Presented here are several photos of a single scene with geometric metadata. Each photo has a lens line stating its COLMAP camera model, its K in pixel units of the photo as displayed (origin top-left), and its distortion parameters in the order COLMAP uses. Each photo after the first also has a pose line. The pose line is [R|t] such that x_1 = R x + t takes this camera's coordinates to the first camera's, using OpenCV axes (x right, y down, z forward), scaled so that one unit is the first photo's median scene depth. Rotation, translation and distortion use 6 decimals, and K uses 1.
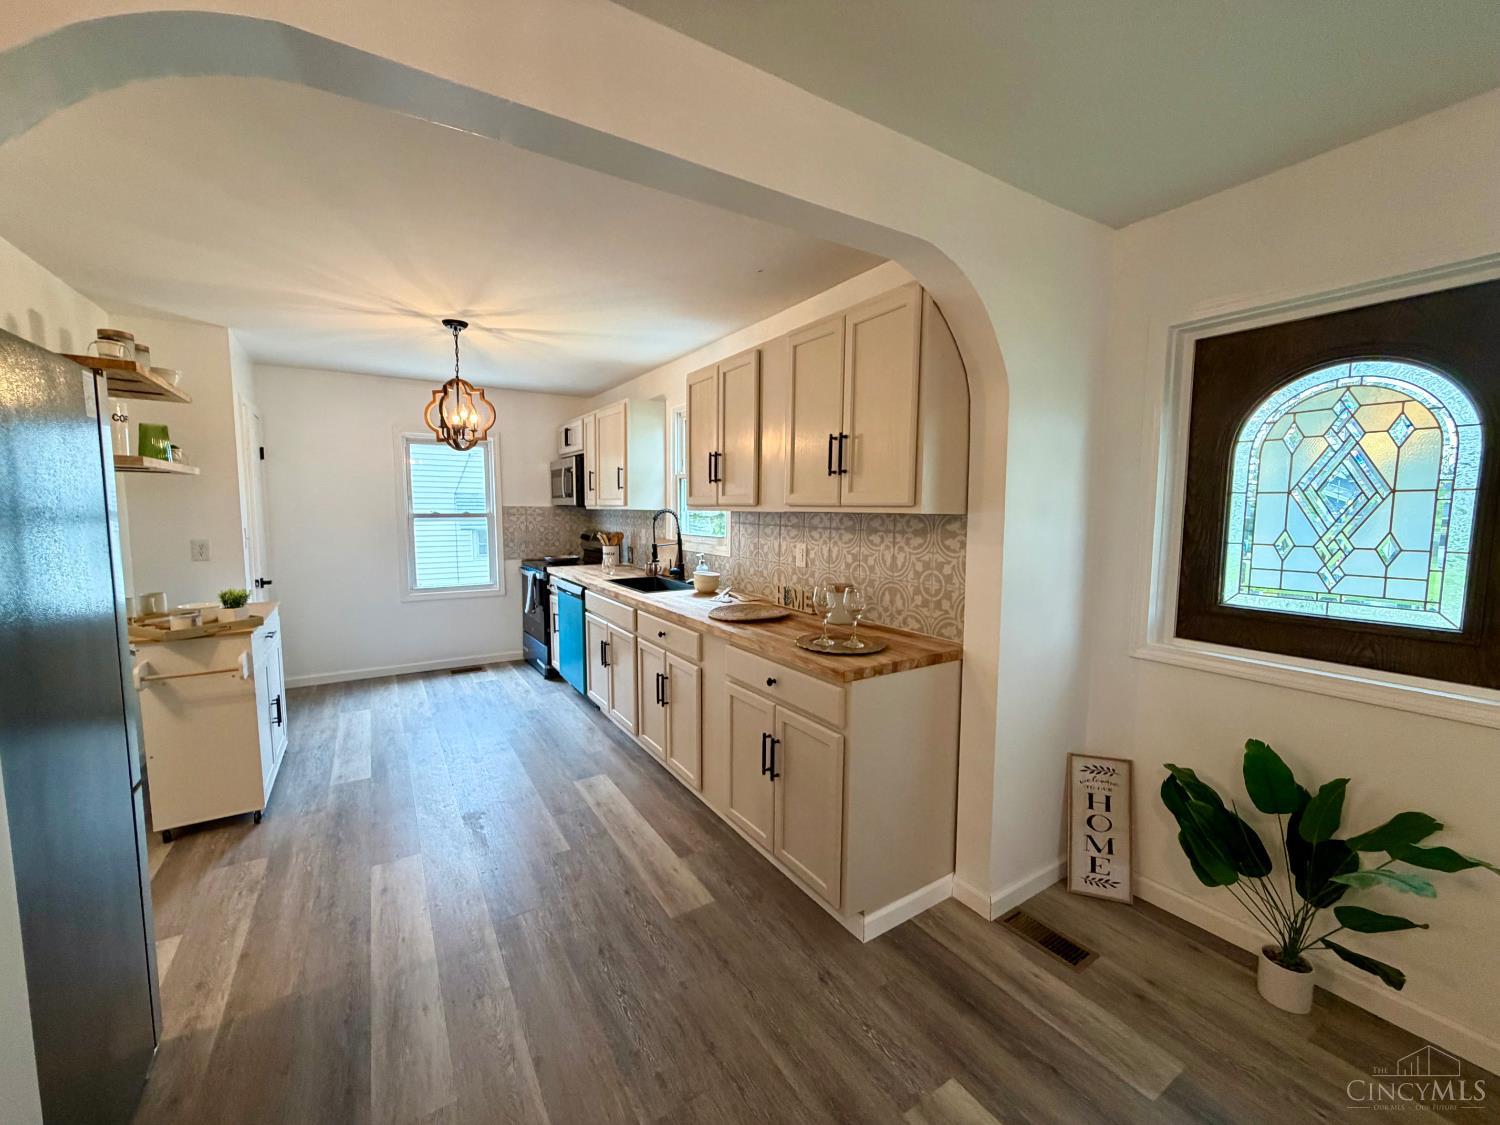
lens RADIAL K [[596.5, 0, 750.0], [0, 596.5, 562.5], [0, 0, 1]] dist [-0.001332, 0.000100]
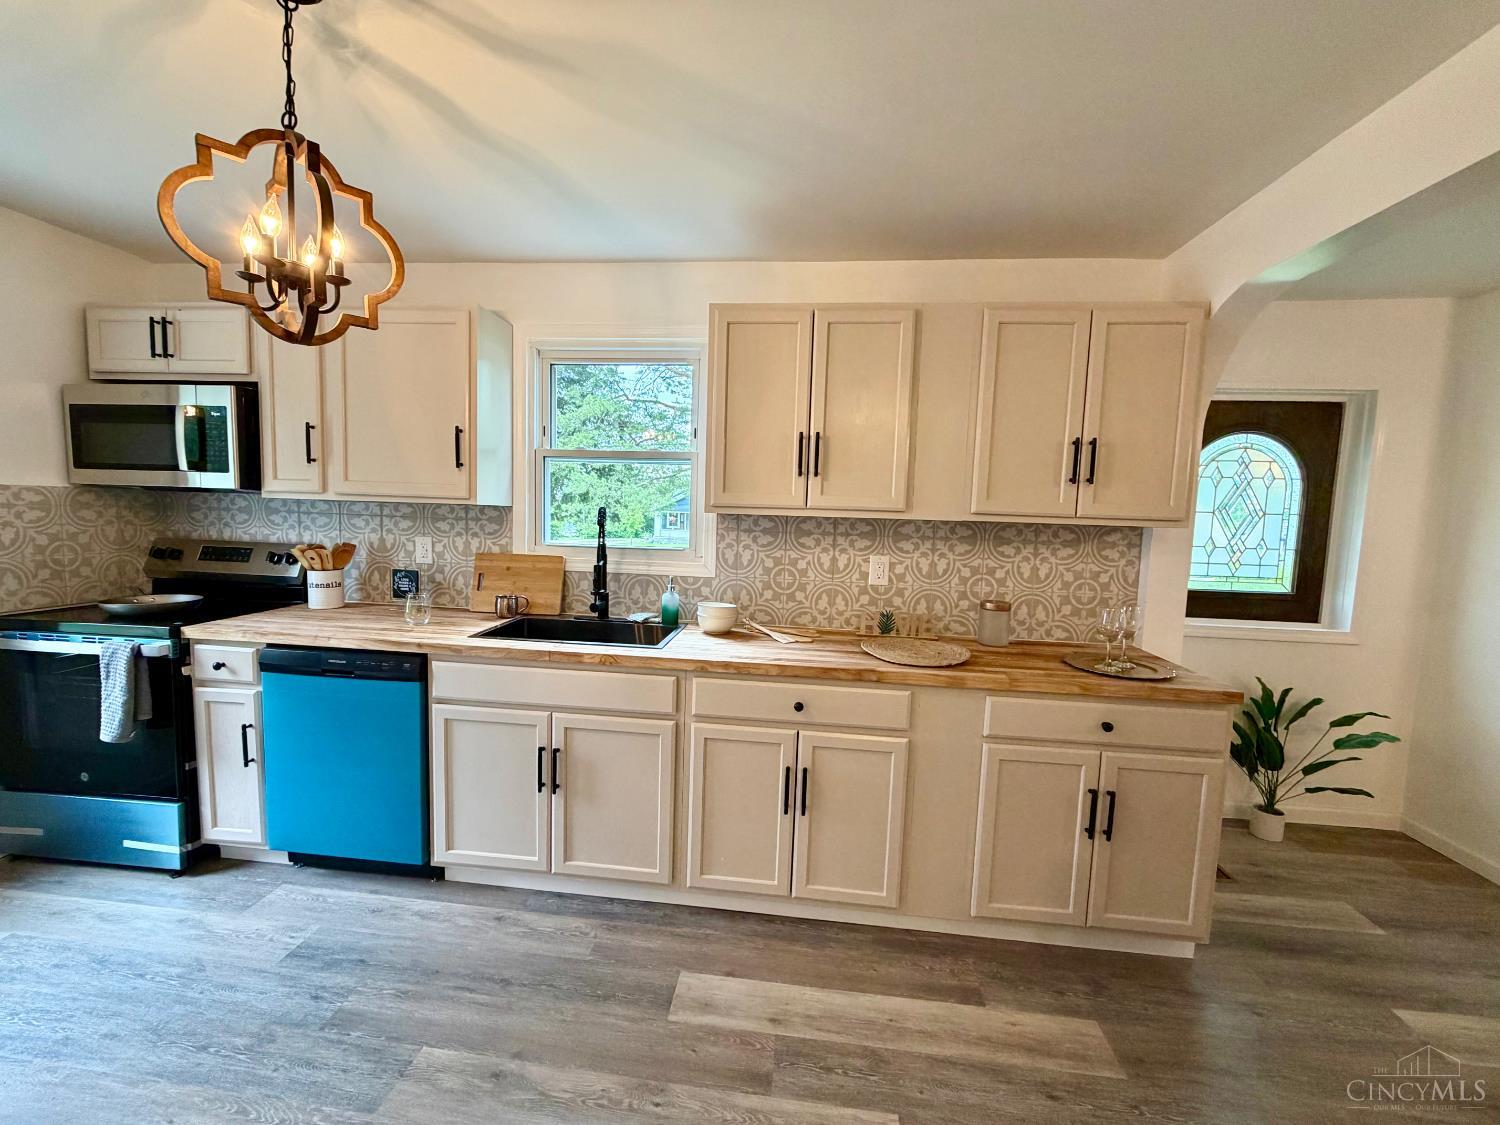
lens RADIAL K [[596.5, 0, 750.0], [0, 596.5, 562.5], [0, 0, 1]] dist [-0.001332, 0.000100]
pose [[0.623984, -0.057275, 0.779335, -0.572598], [0.042319, 0.998324, 0.039485, -0.054565], [-0.780290, 0.008342, 0.625362, 0.534038]]
